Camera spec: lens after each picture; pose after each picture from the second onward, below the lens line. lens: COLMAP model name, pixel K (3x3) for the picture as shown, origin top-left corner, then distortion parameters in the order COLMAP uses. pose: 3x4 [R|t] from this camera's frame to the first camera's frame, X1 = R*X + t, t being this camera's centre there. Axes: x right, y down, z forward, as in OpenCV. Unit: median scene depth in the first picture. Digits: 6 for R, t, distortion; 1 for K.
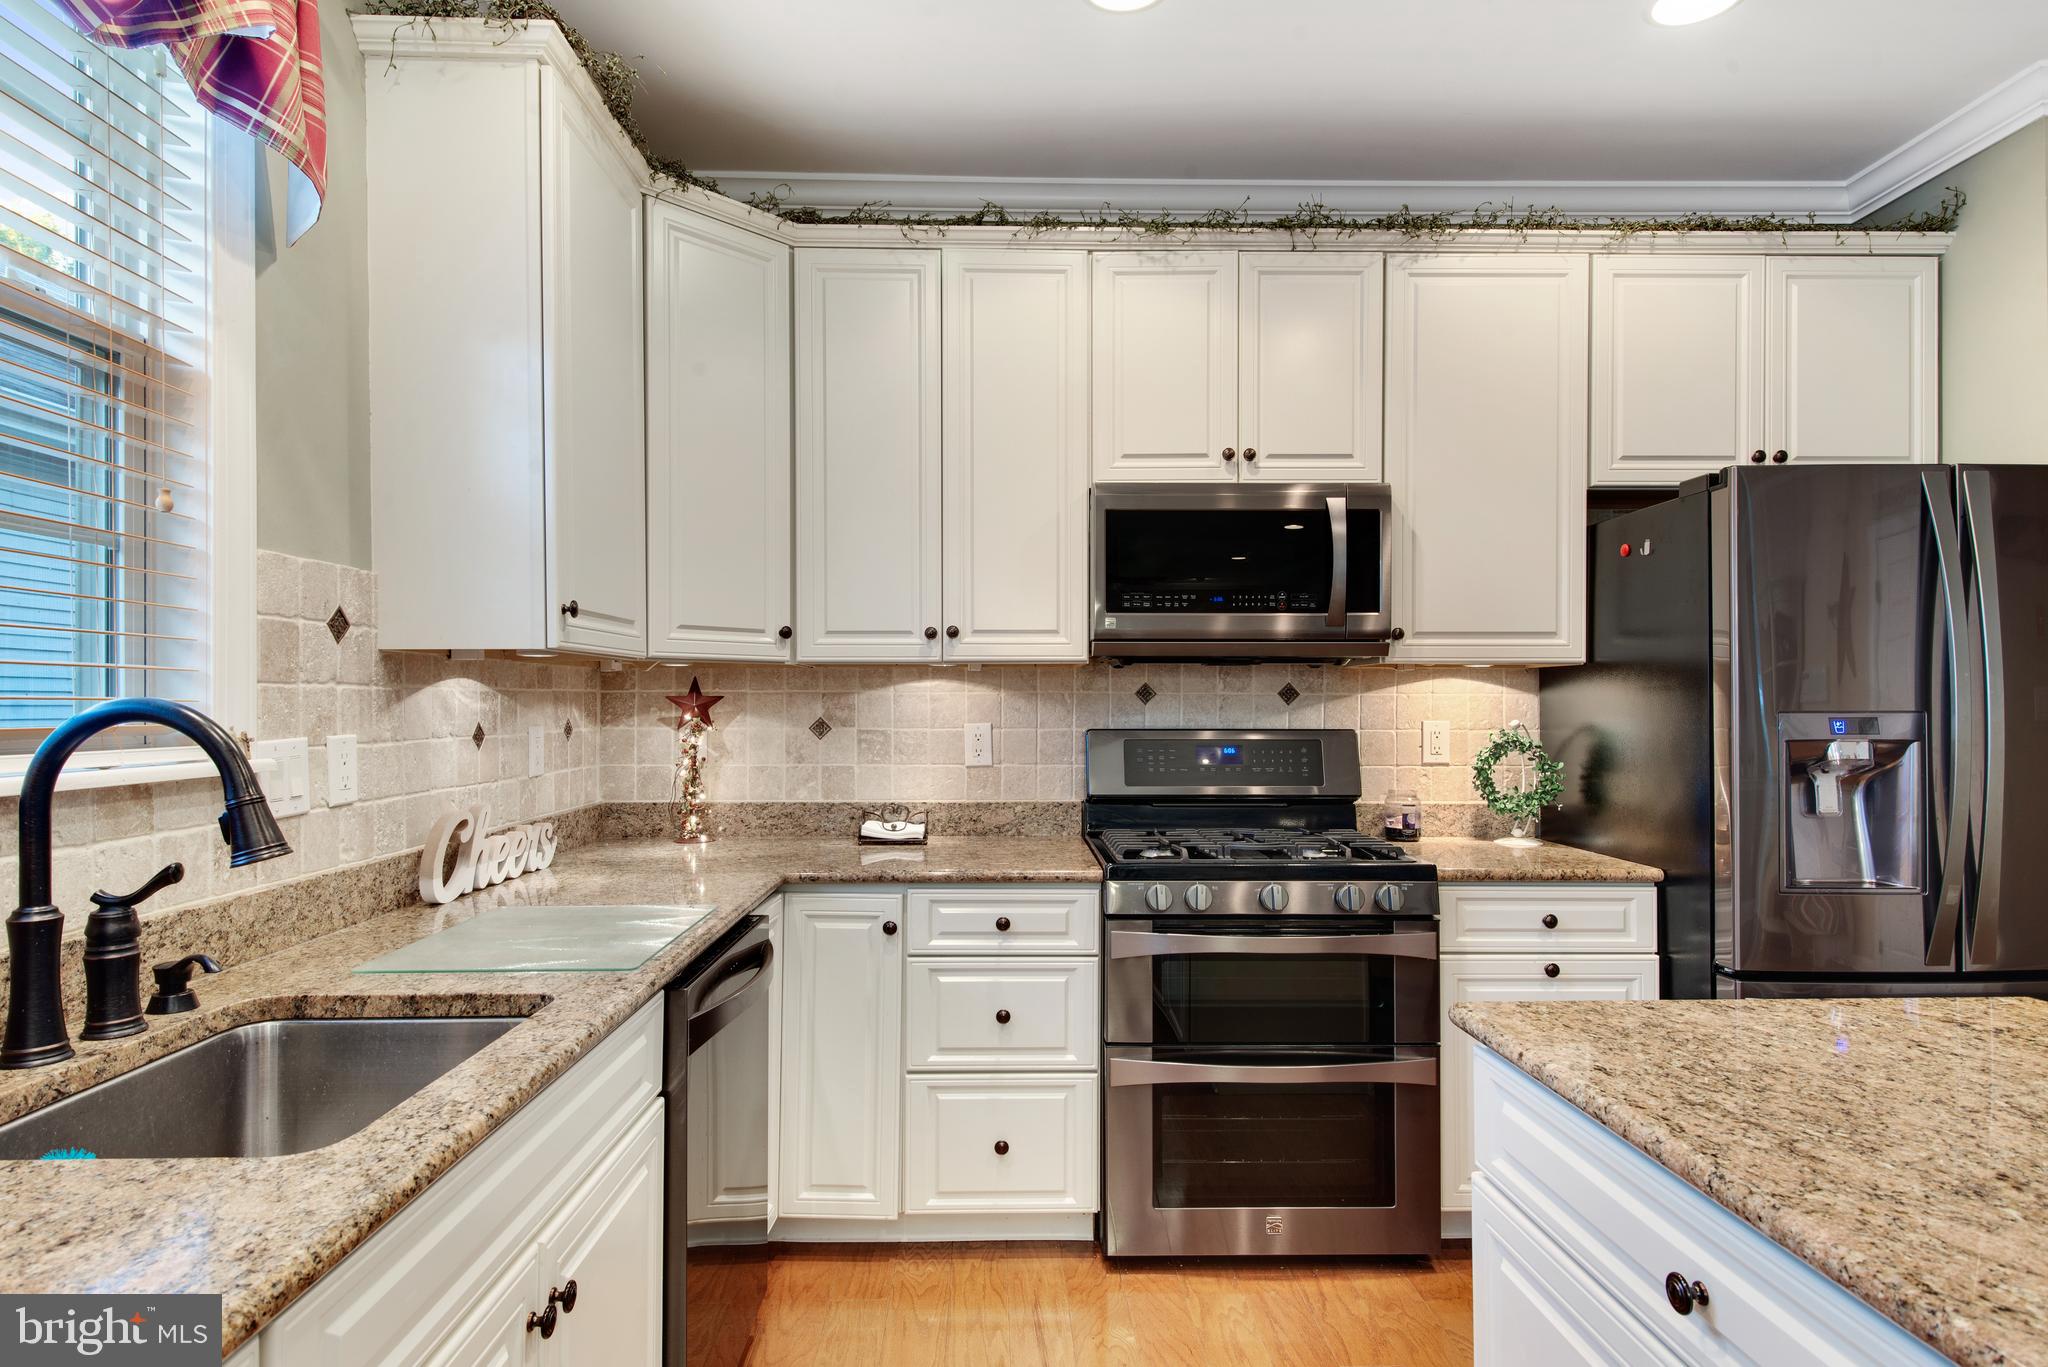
lens RADIAL K [[1142.6, 0, 1034.7], [0, 1142.6, 702.6], [0, 0, 1]] dist [0.024317, -0.001593]
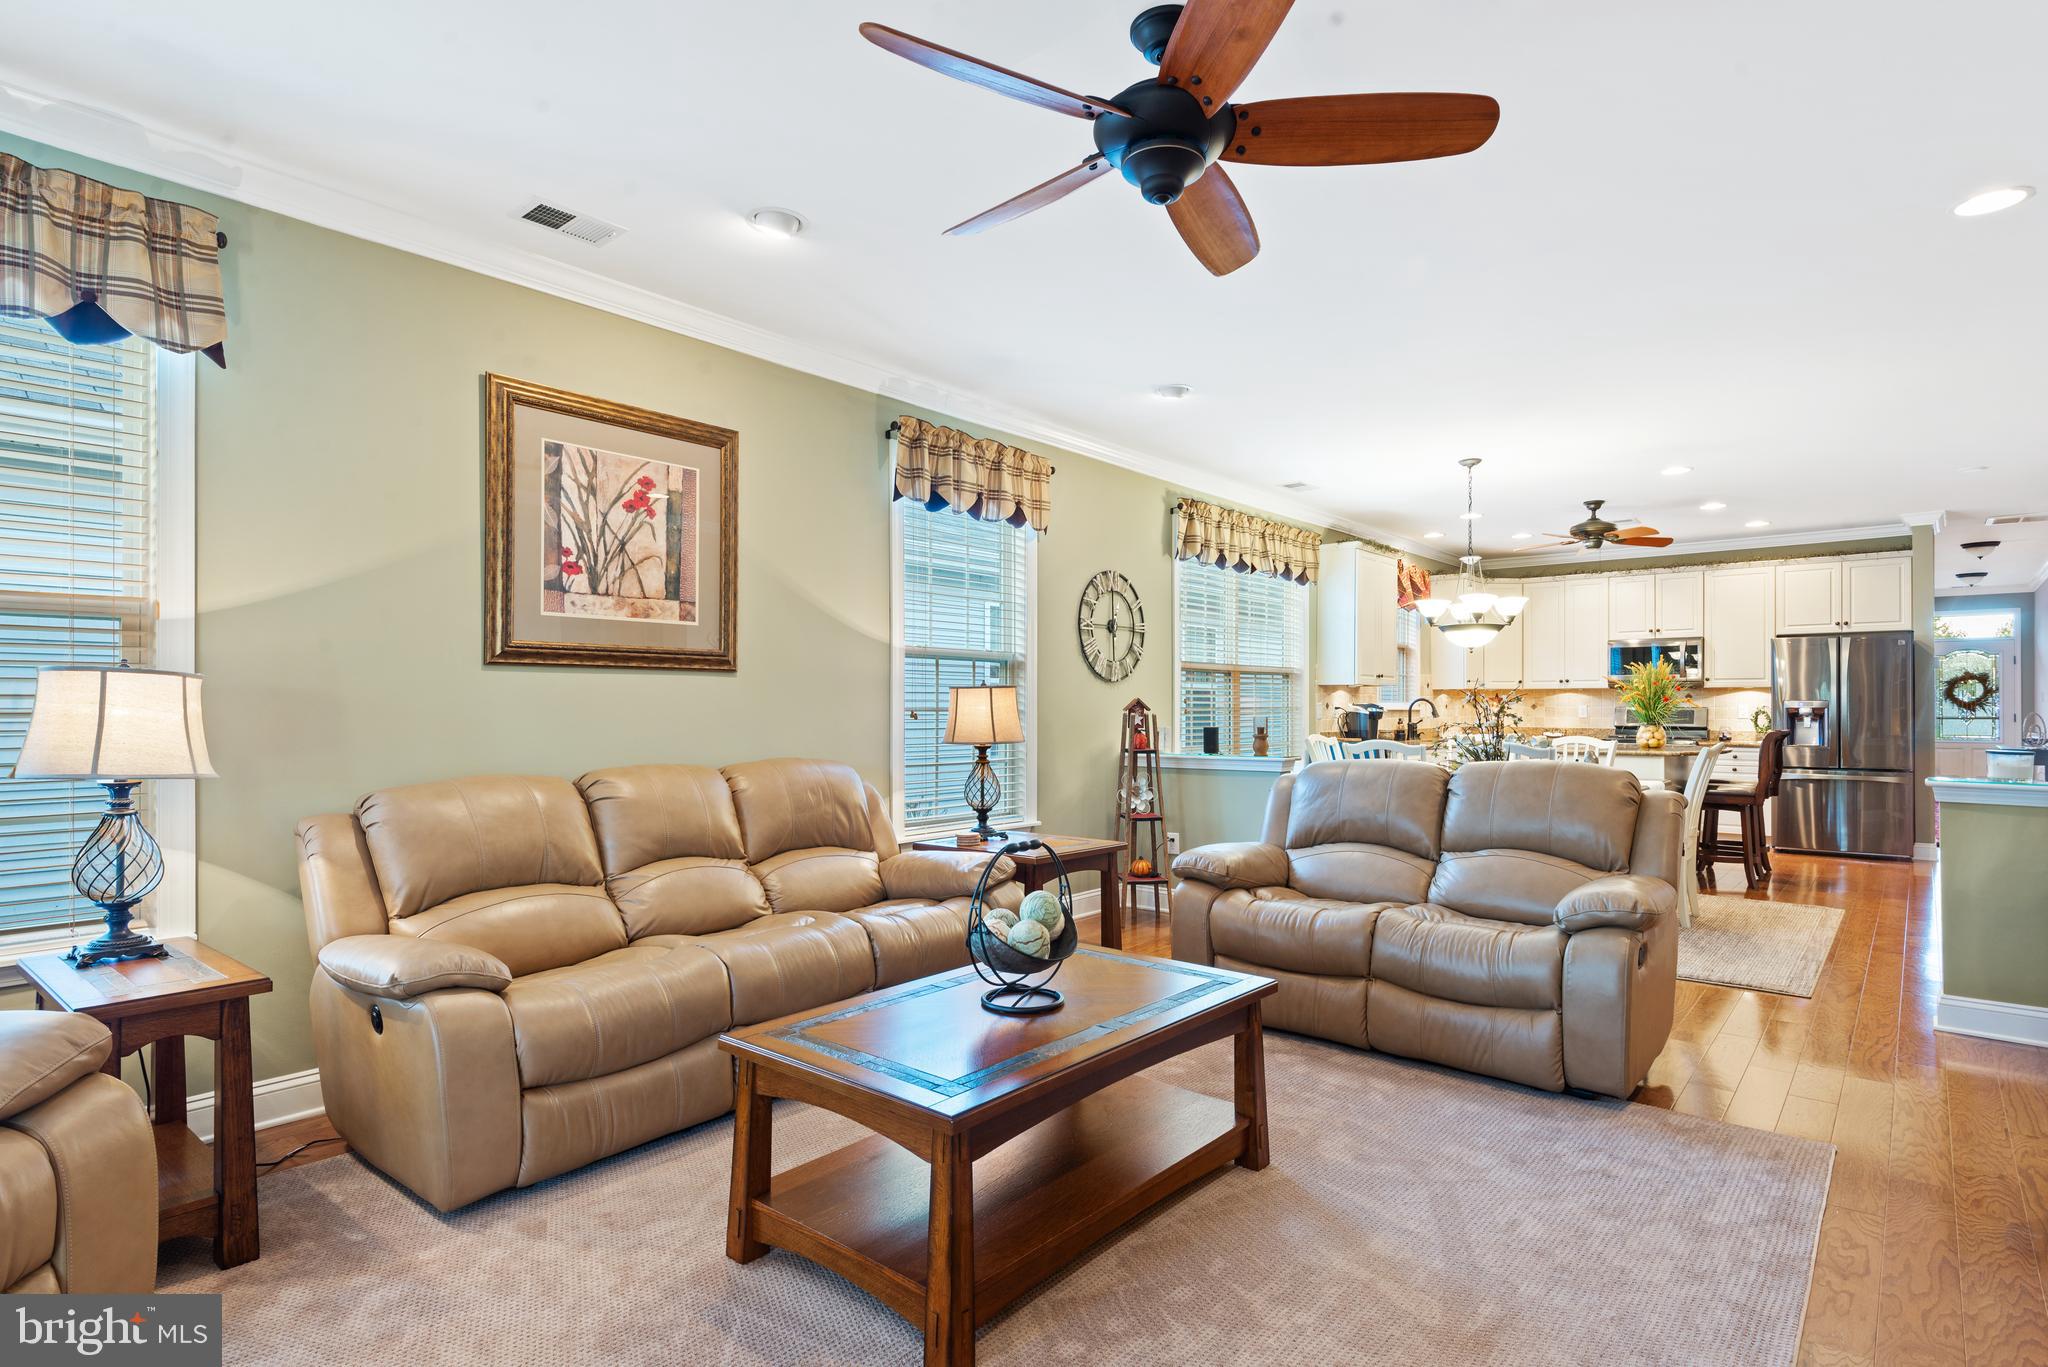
lens RADIAL K [[1077.3, 0, 980.0], [0, 1077.3, 710.2], [0, 0, 1]] dist [0.006882, -0.009412]
pose [[0.721876, 0.001635, -0.692020, 1.020045], [-0.000681, 0.999998, 0.001652, 0.031554], [0.692022, -0.000722, 0.721876, -3.000040]]
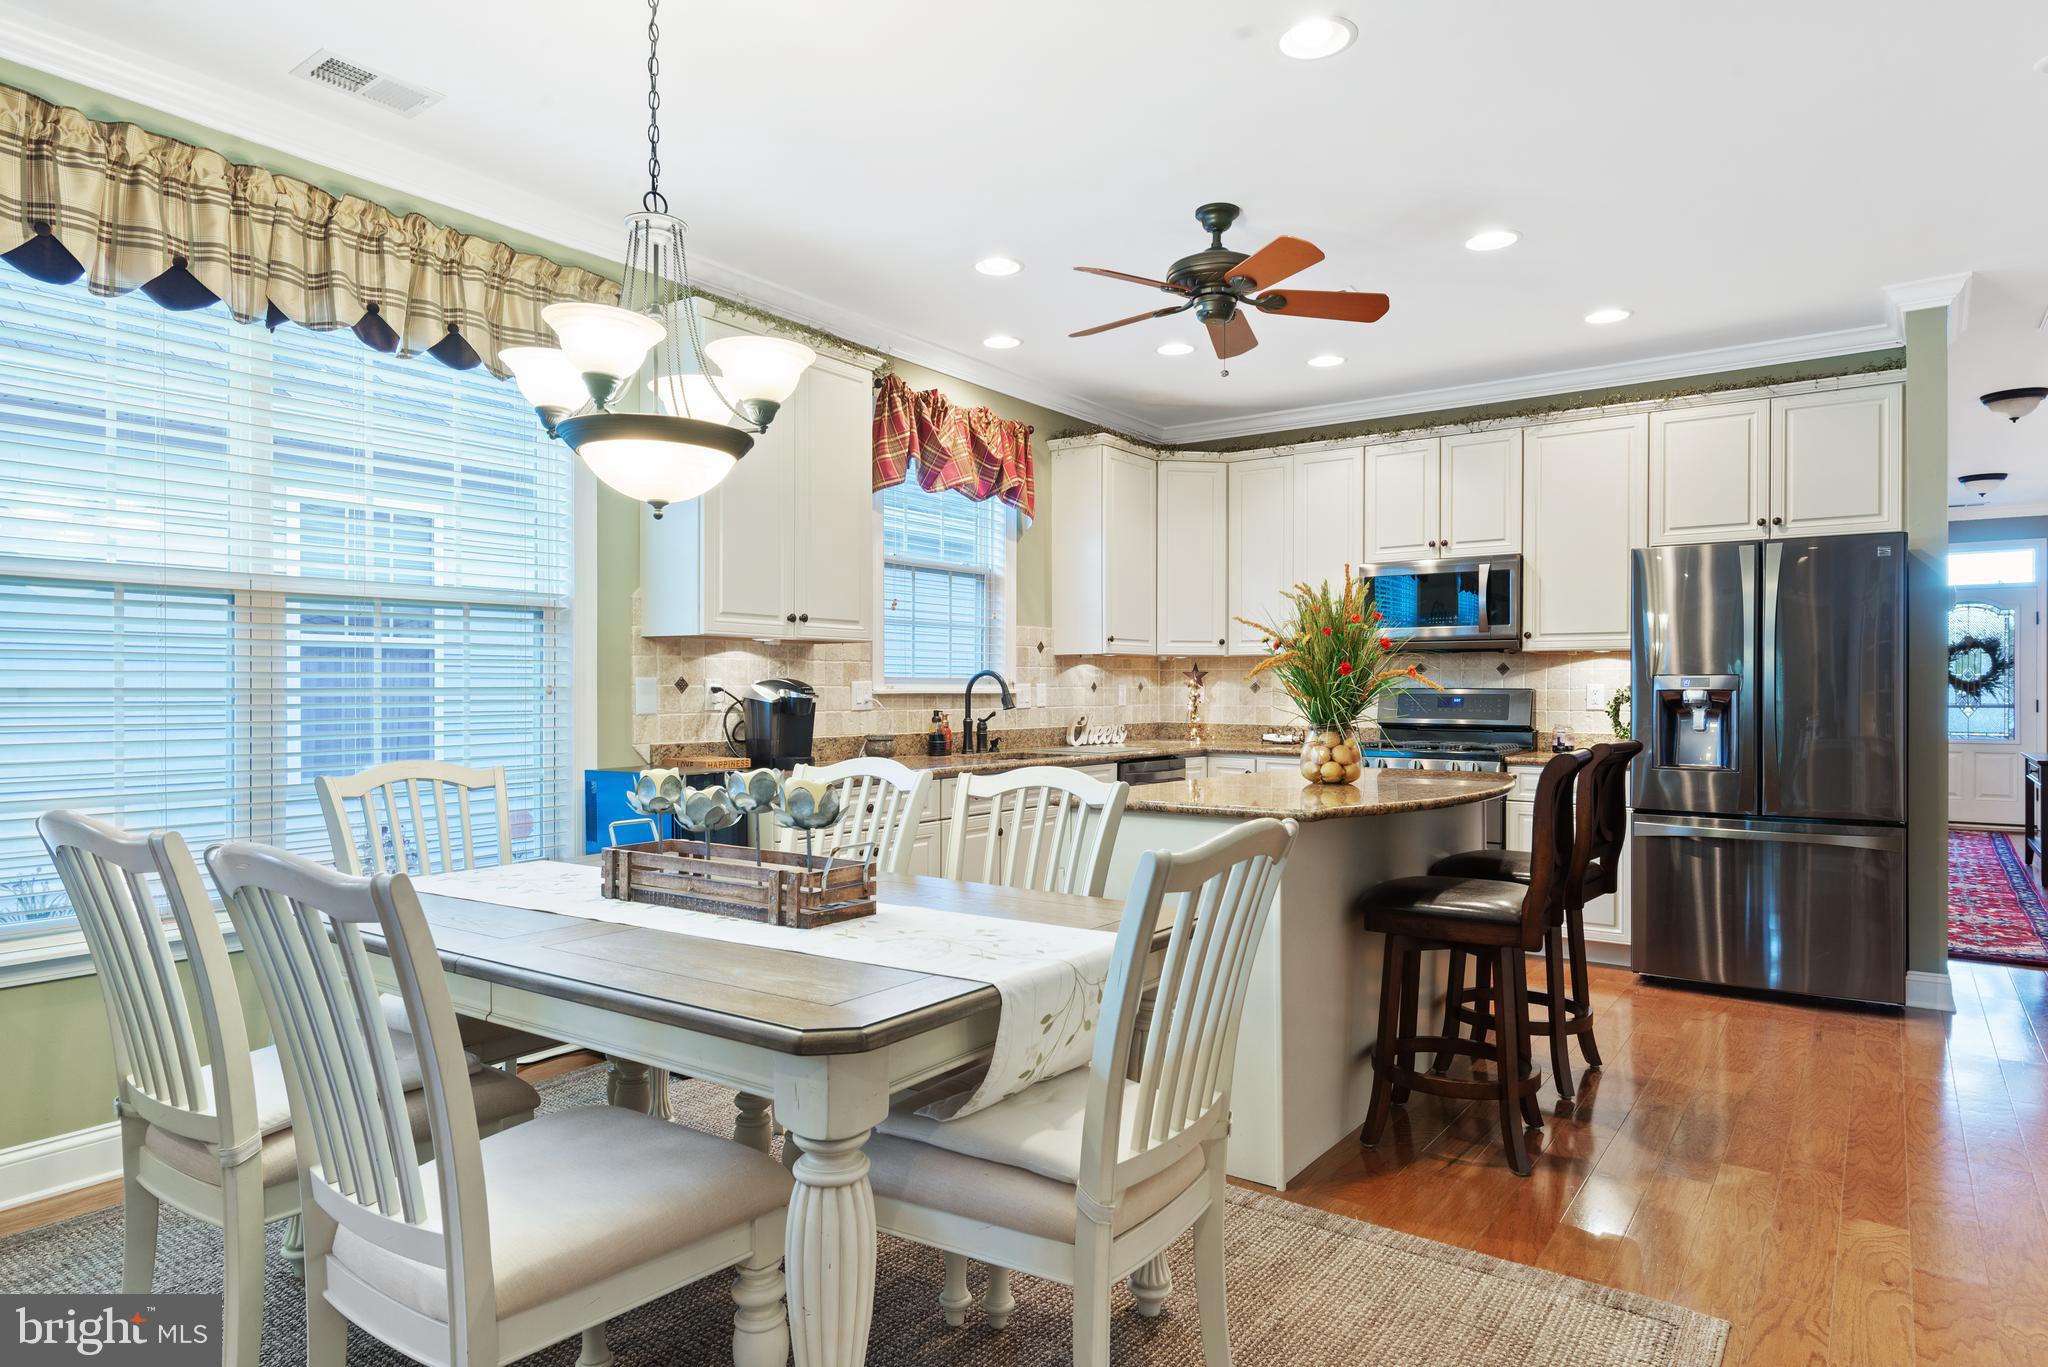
lens RADIAL K [[1249.2, 0, 1039.0], [0, 1249.2, 687.1], [0, 0, 1]] dist [0.046382, -0.007176]
pose [[0.803948, 0.000669, -0.594699, 0.903112], [-0.002033, 0.999997, -0.001623, 0.028299], [0.594696, 0.002513, 0.803947, -1.100568]]
